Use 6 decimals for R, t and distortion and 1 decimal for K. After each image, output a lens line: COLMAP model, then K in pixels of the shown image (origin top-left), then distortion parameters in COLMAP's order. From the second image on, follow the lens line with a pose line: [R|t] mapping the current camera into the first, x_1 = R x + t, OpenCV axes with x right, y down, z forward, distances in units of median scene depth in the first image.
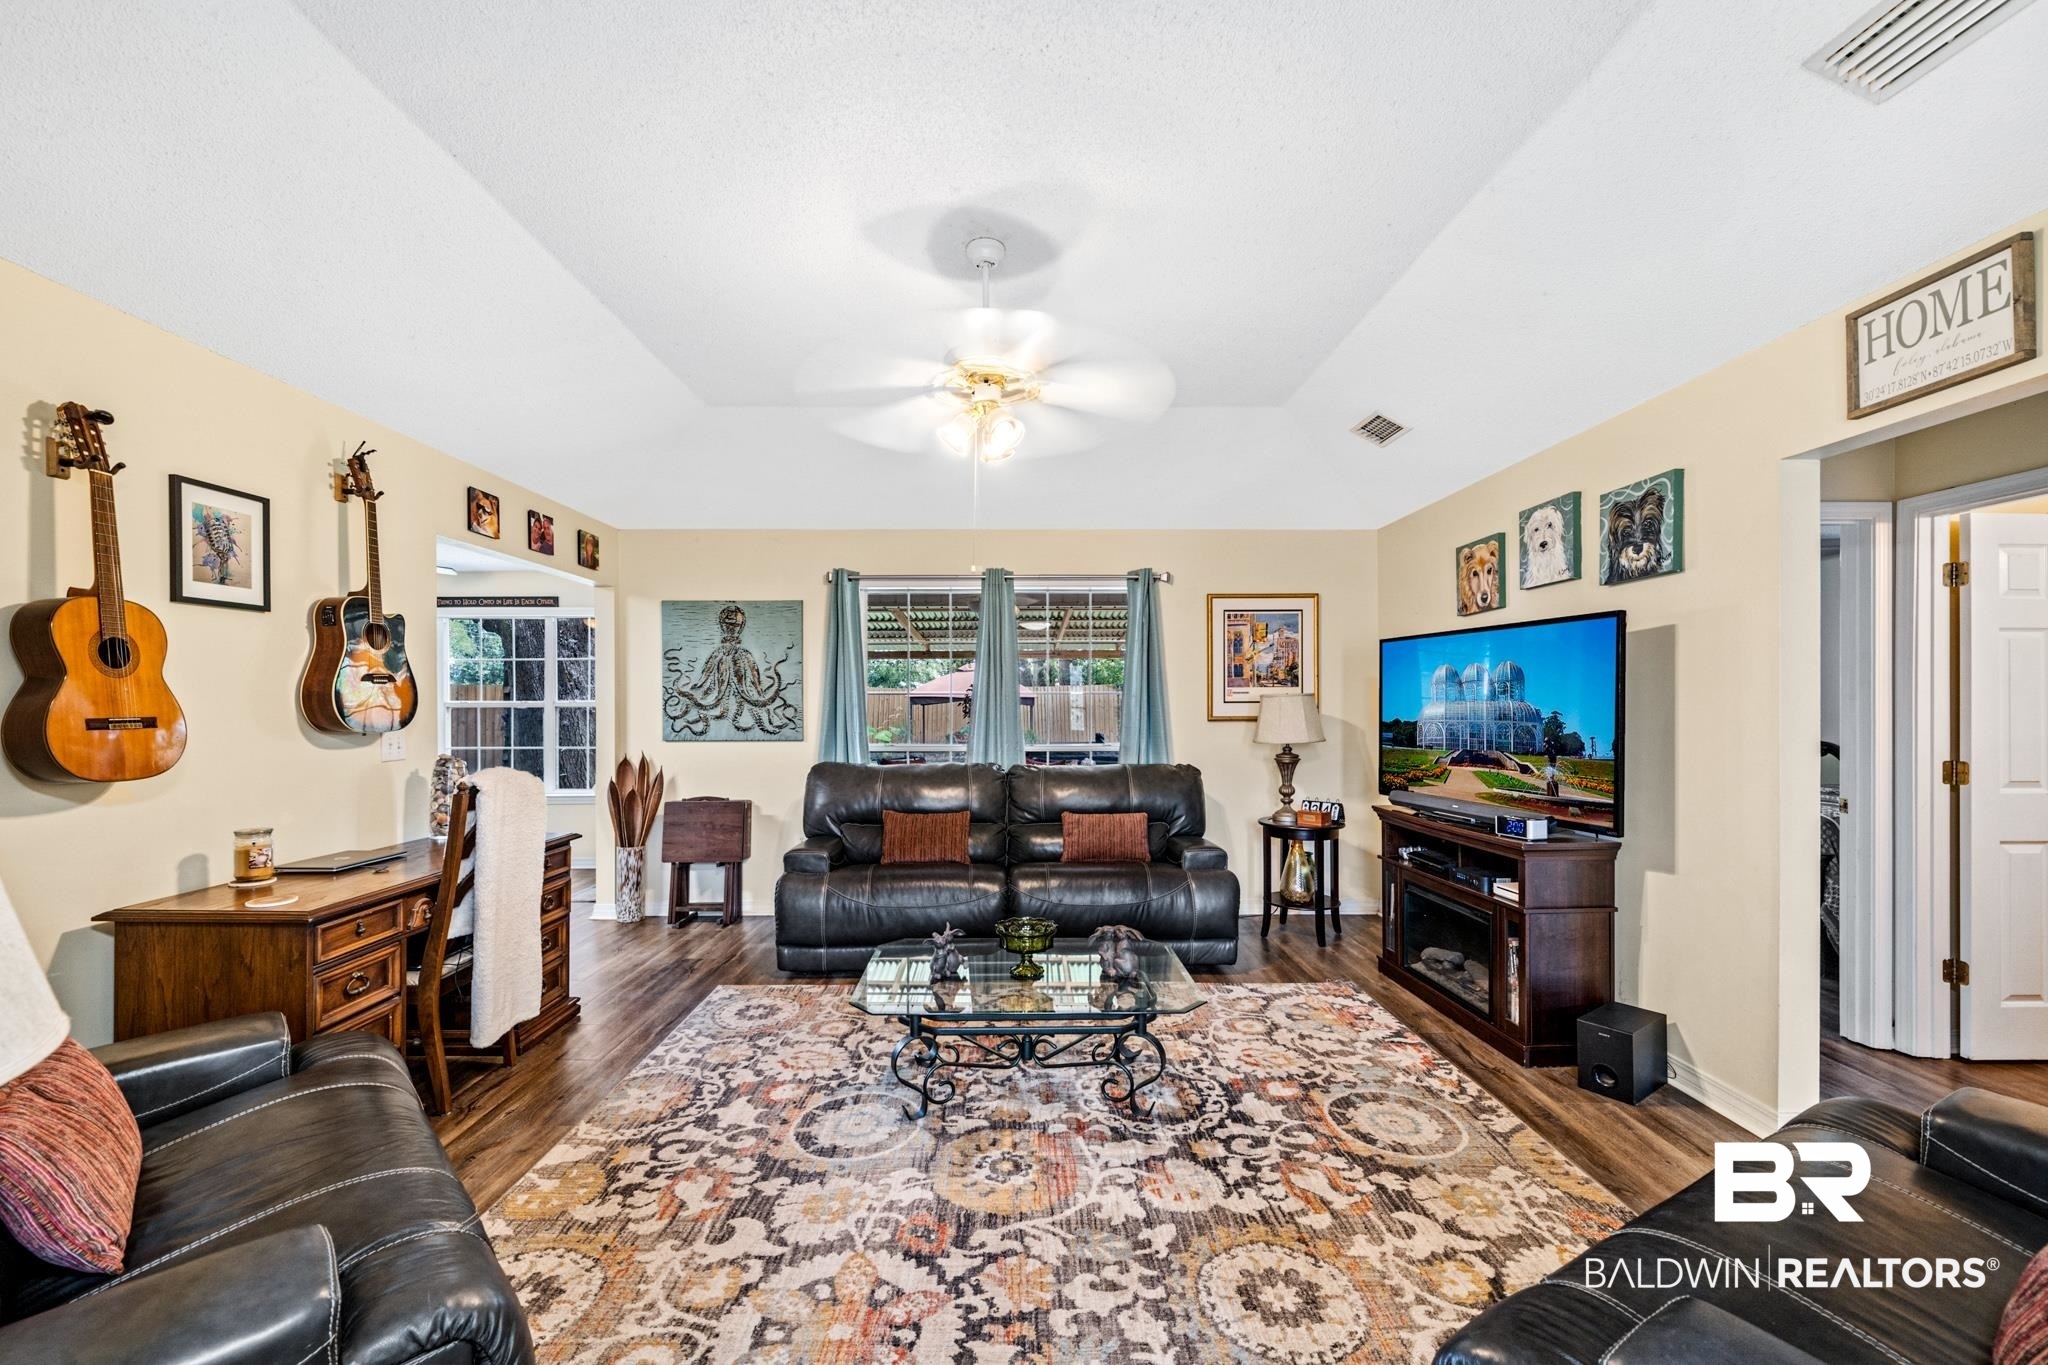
lens RADIAL K [[802.2, 0, 1021.7], [0, 802.2, 706.6], [0, 0, 1]] dist [-0.000454, -0.000743]
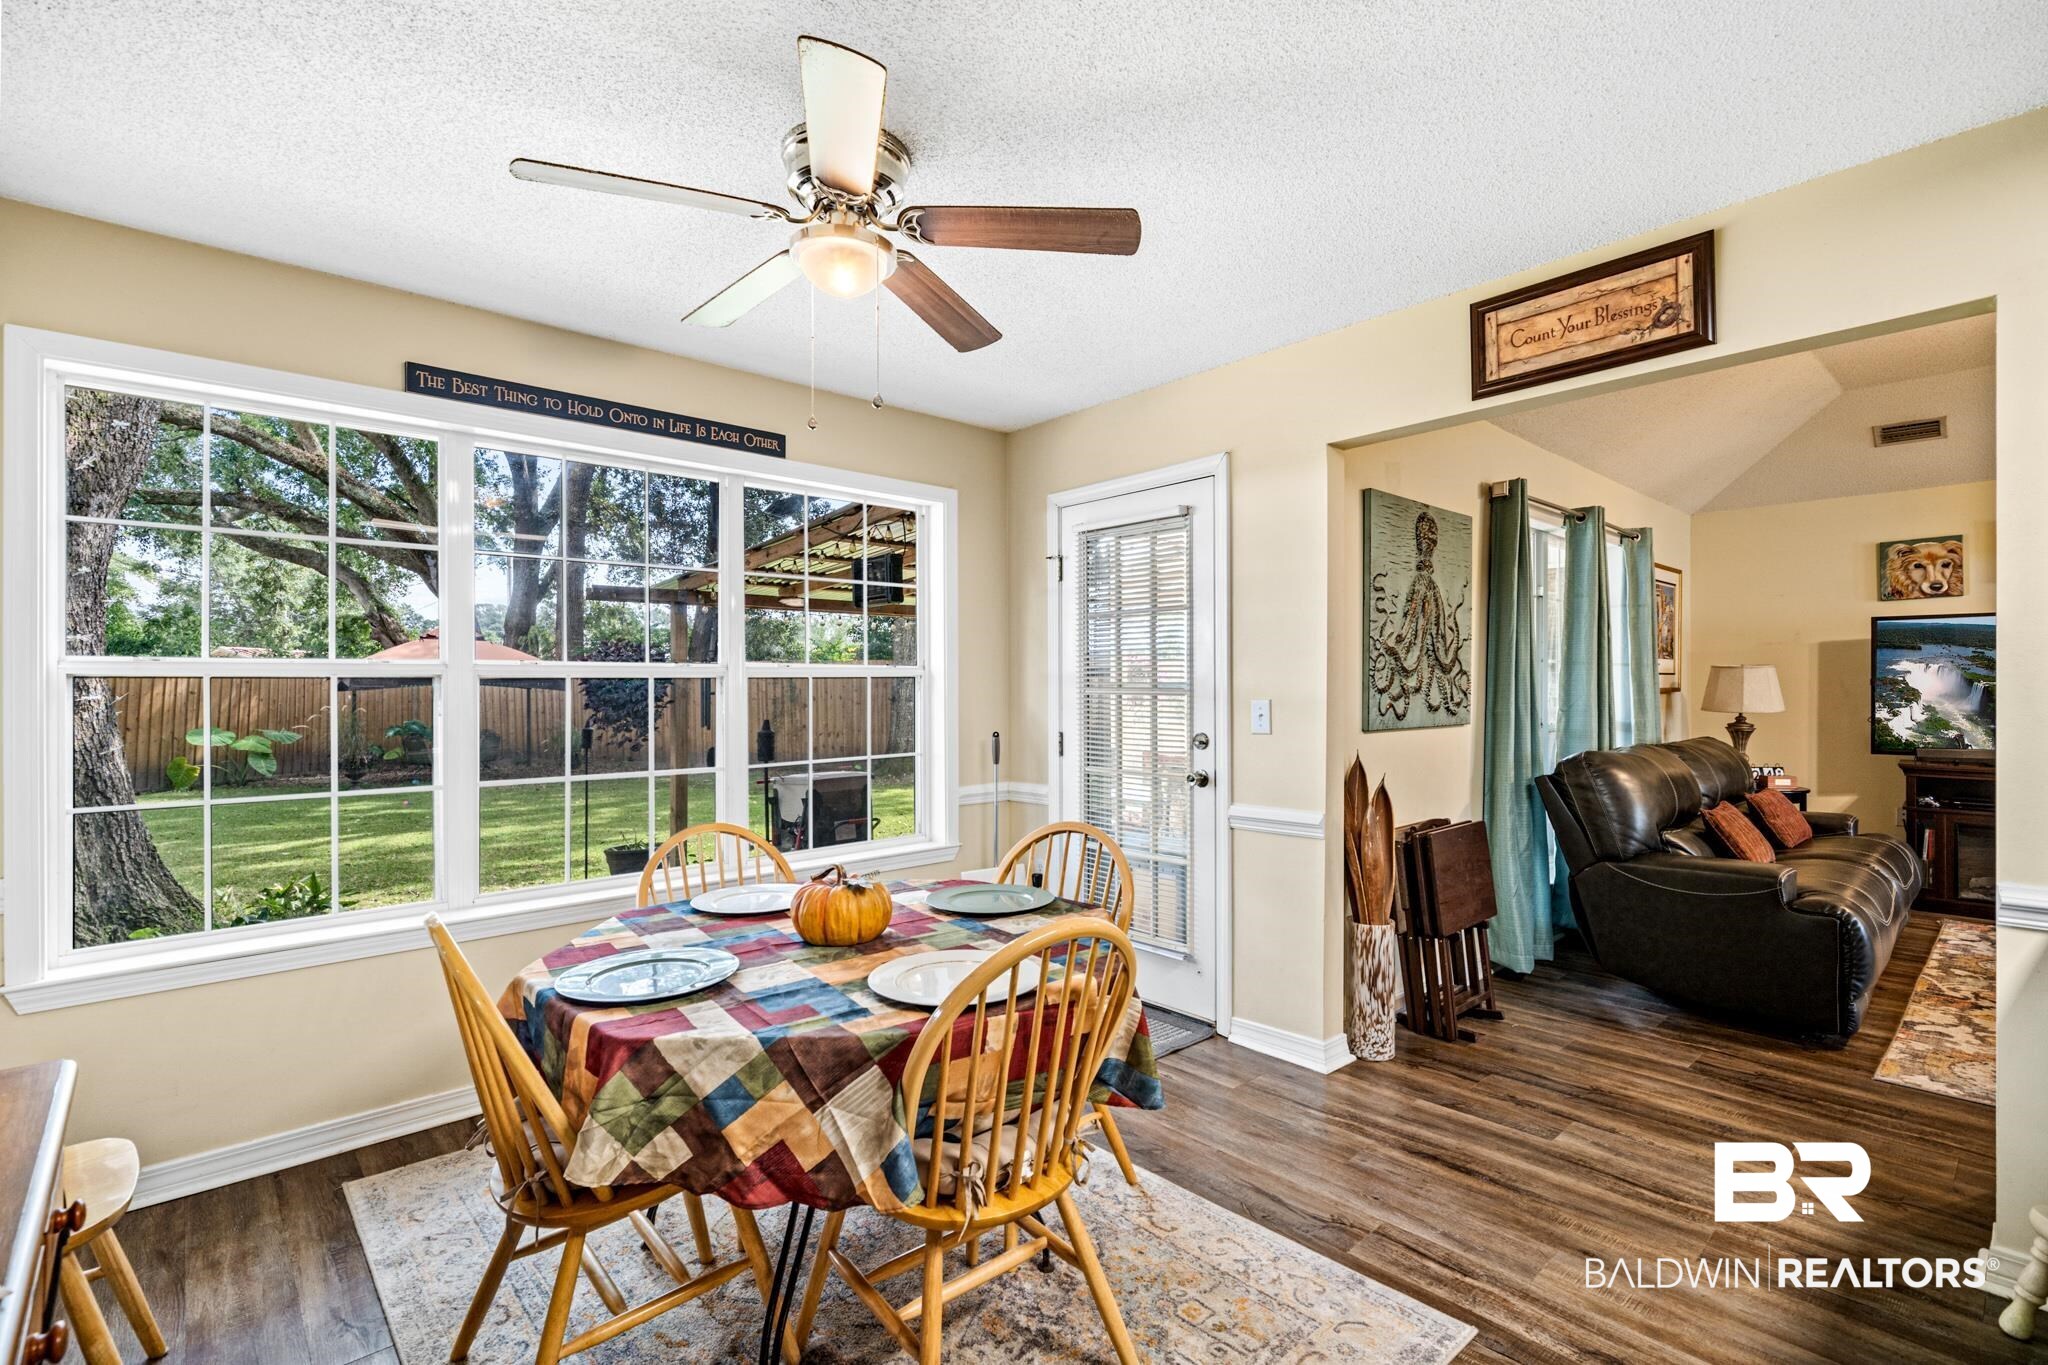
lens RADIAL K [[930.2, 0, 1021.8], [0, 930.2, 689.4], [0, 0, 1]] dist [0.001252, -0.000100]
pose [[0.748218, -0.002205, 0.663449, -2.047379], [0.005250, 0.999983, -0.002598, 0.024421], [-0.663432, 0.005427, 0.748217, 1.264430]]
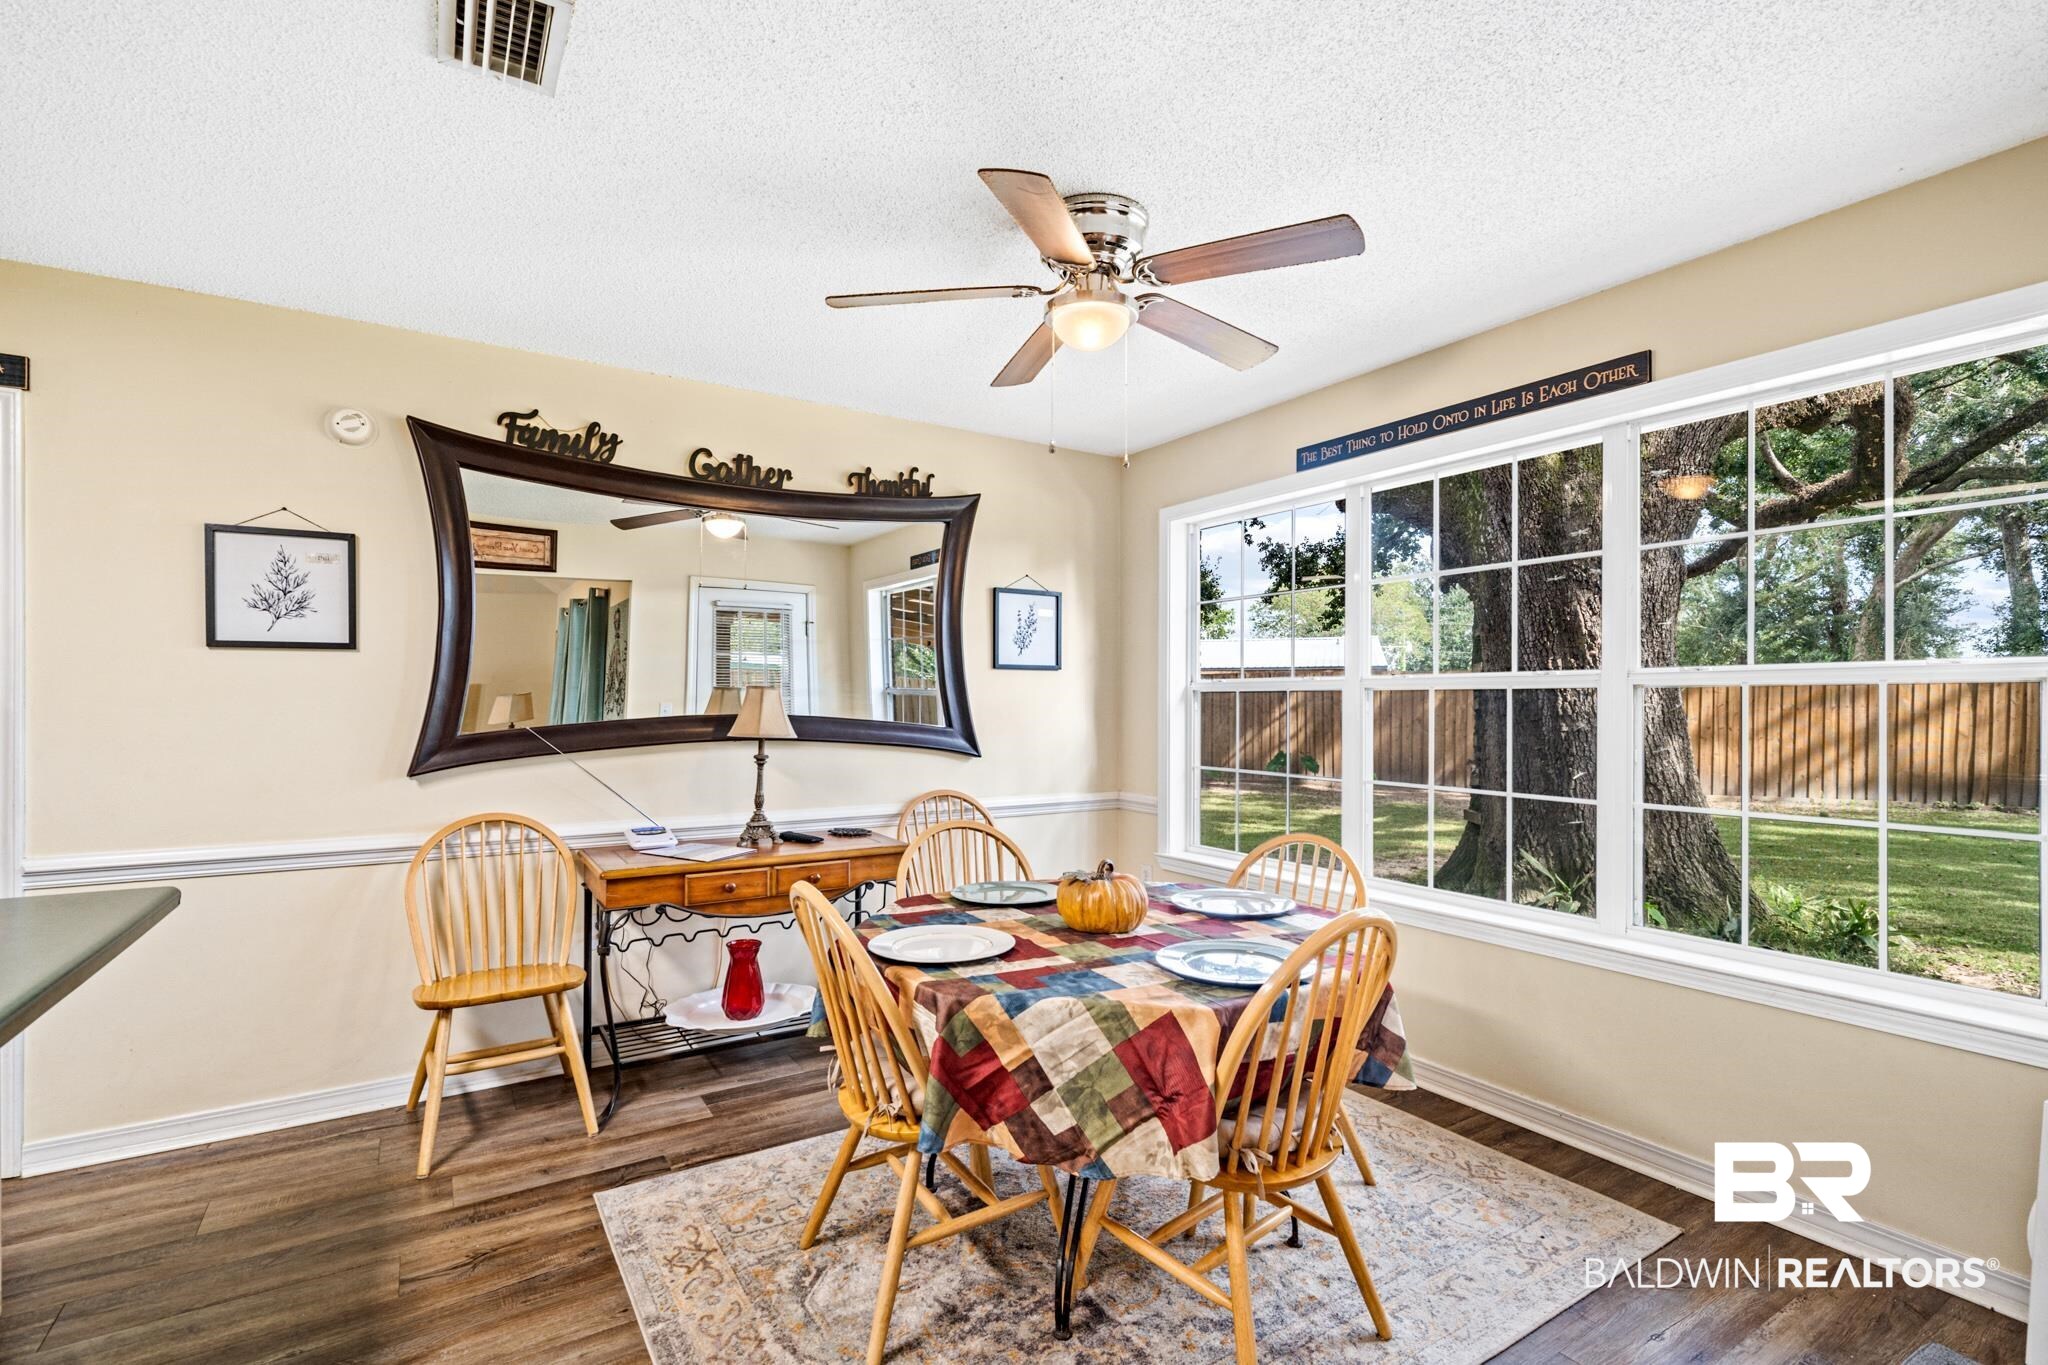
lens RADIAL K [[930.2, 0, 1008.0], [0, 930.2, 696.9], [0, 0, 1]] dist [0.001252, -0.000100]
pose [[0.526968, 0.001053, -0.849885, -0.970207], [-0.005275, 0.999984, -0.002032, 0.017903], [0.849869, 0.005554, 0.526965, 1.420147]]
